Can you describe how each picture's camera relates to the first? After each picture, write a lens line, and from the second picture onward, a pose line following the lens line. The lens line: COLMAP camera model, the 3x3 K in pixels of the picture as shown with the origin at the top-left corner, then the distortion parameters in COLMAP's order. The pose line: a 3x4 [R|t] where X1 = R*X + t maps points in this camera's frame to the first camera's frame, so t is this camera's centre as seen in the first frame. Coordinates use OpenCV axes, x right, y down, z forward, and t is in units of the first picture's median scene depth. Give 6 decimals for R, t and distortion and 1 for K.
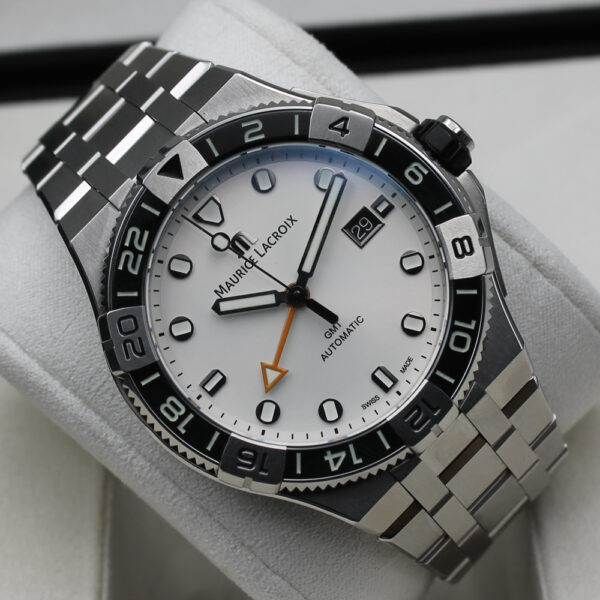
lens RADIAL K [[1784.3, 0, 300.0], [0, 1784.3, 300.0], [0, 0, 1]] dist [0.103032, 1.170489]
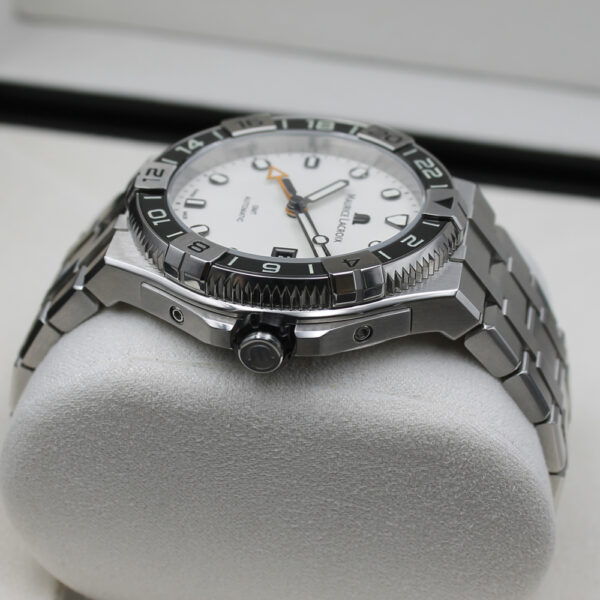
lens RADIAL K [[1784.3, 0, 300.0], [0, 1784.3, 300.0], [0, 0, 1]] dist [0.103032, 1.170489]
pose [[-0.819488, 0.291397, -0.493484, 0.590814], [-0.573008, -0.401531, 0.714447, -0.863447], [0.010039, 0.868252, 0.496023, 0.471803]]
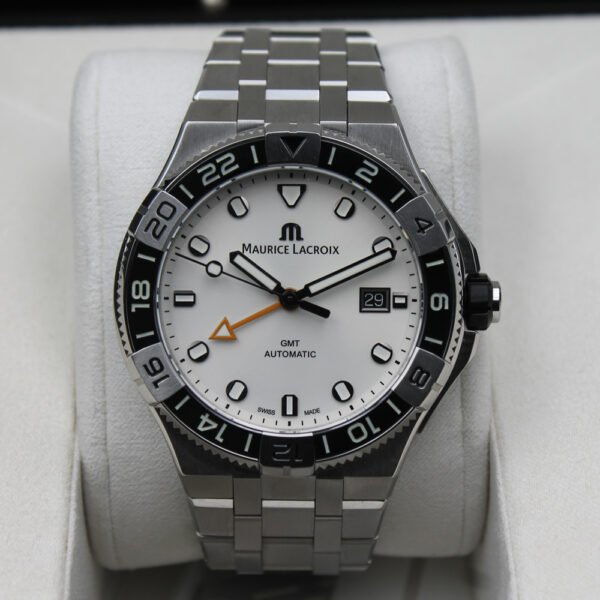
lens RADIAL K [[1923.1, 0, 300.0], [0, 1923.1, 300.0], [0, 0, 1]] dist [0.192927, -0.367229]
pose [[0.687006, 0.725808, -0.034993, 0.045617], [-0.722606, 0.687464, 0.072347, -0.095339], [0.076567, -0.024417, 0.996765, -0.217295]]
